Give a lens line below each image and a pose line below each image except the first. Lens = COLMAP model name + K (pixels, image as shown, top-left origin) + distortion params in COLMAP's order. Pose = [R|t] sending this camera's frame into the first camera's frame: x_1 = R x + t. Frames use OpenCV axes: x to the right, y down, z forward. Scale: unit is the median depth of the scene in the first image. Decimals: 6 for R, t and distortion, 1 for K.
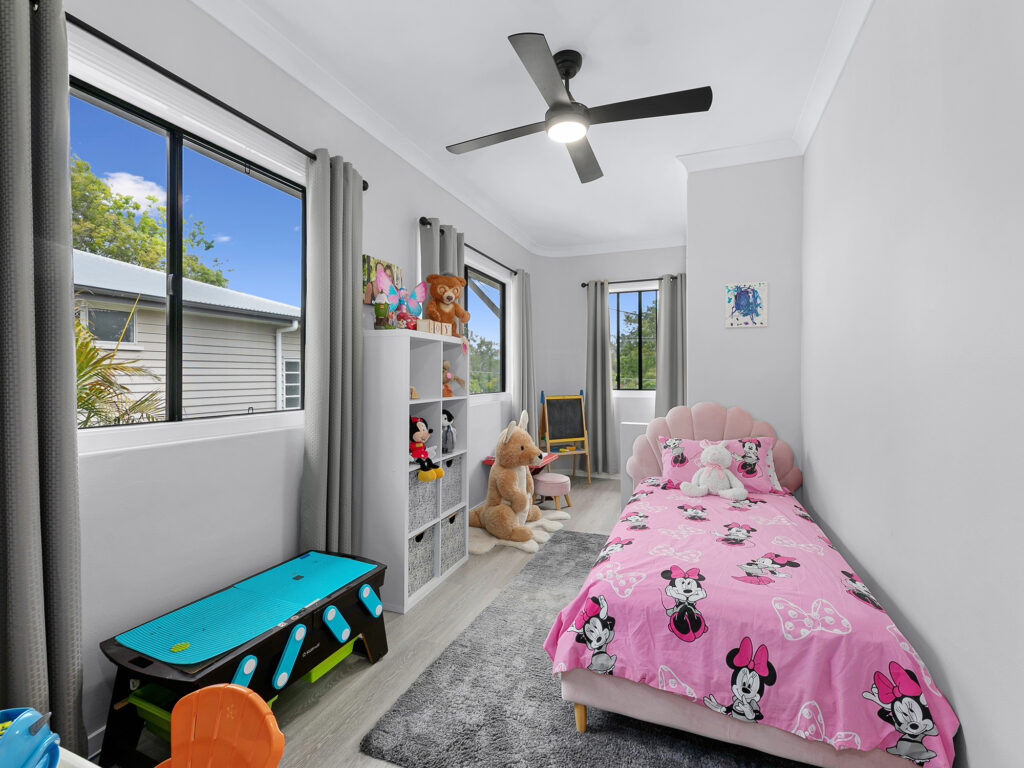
lens RADIAL K [[466.8, 0, 509.0], [0, 466.8, 380.1], [0, 0, 1]] dist [0.002248, -0.000534]
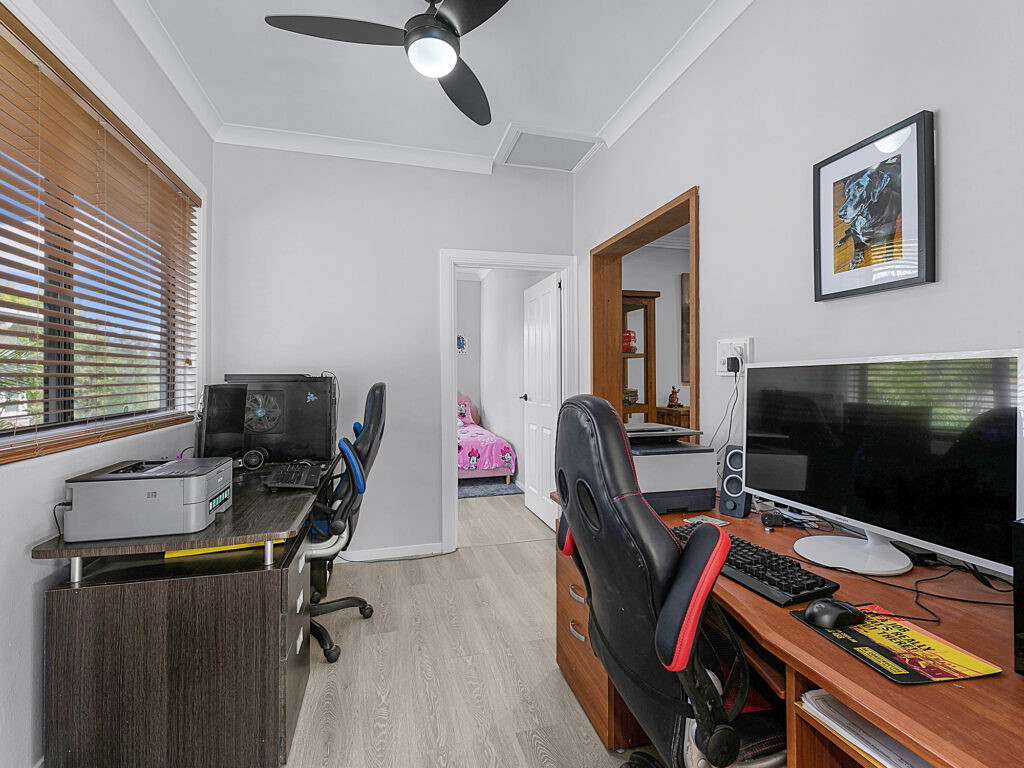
lens RADIAL K [[466.8, 0, 511.4], [0, 466.8, 377.9], [0, 0, 1]] dist [0.002248, -0.000534]
pose [[0.794773, -0.001044, 0.606906, -0.778073], [0.003368, 0.999991, -0.002690, 0.009913], [-0.606898, 0.004182, 0.794769, -1.104500]]
